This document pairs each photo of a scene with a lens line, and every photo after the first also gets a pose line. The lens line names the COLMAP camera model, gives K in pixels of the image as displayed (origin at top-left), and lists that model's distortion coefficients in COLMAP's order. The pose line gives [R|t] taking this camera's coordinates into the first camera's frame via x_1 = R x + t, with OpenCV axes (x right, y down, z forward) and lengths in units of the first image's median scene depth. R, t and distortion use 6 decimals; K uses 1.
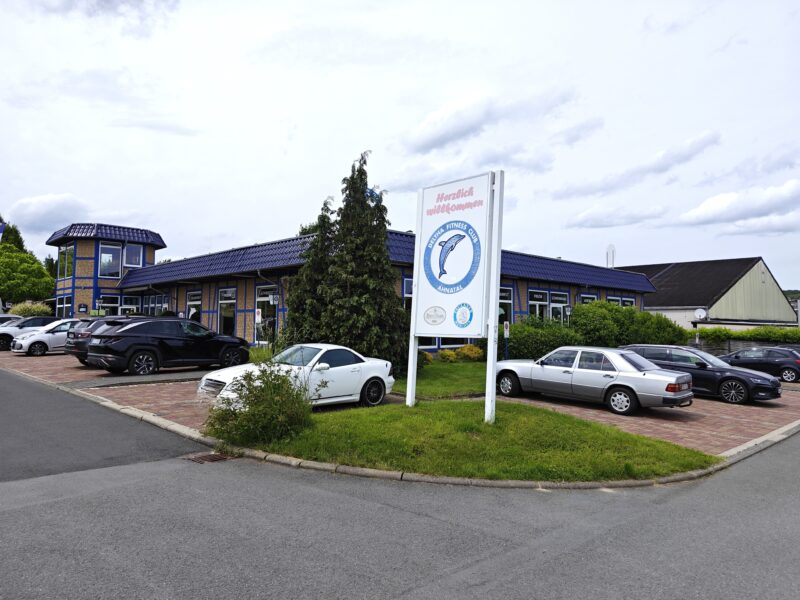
lens RADIAL K [[544.3, 0, 400.0], [0, 544.3, 300.0], [0, 0, 1]] dist [0.003050, 0.001089]
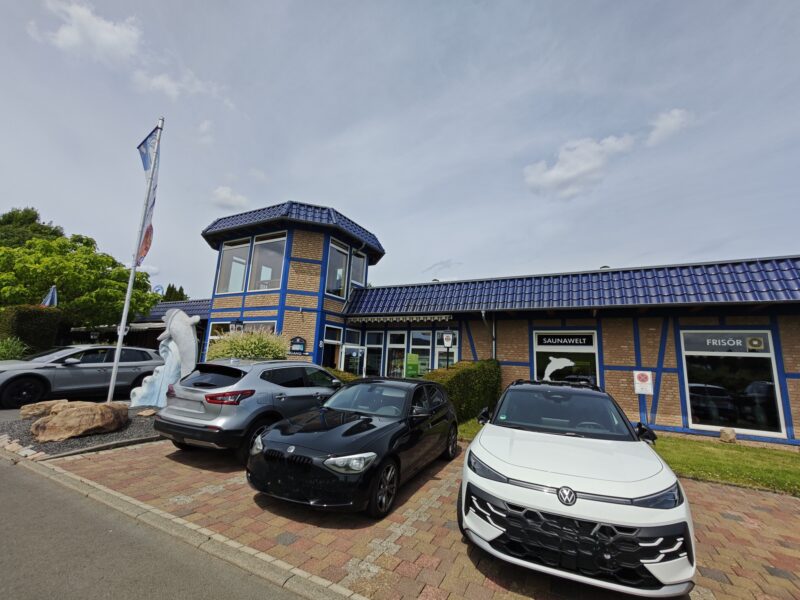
lens RADIAL K [[344.0, 0, 401.7], [0, 344.0, 298.3], [0, 0, 1]] dist [0.001705, -0.000118]
pose [[0.954947, 0.097152, 0.280426, -0.580801], [-0.060637, 0.988839, -0.136089, 0.009080], [-0.290517, 0.112954, 0.950180, 0.619186]]
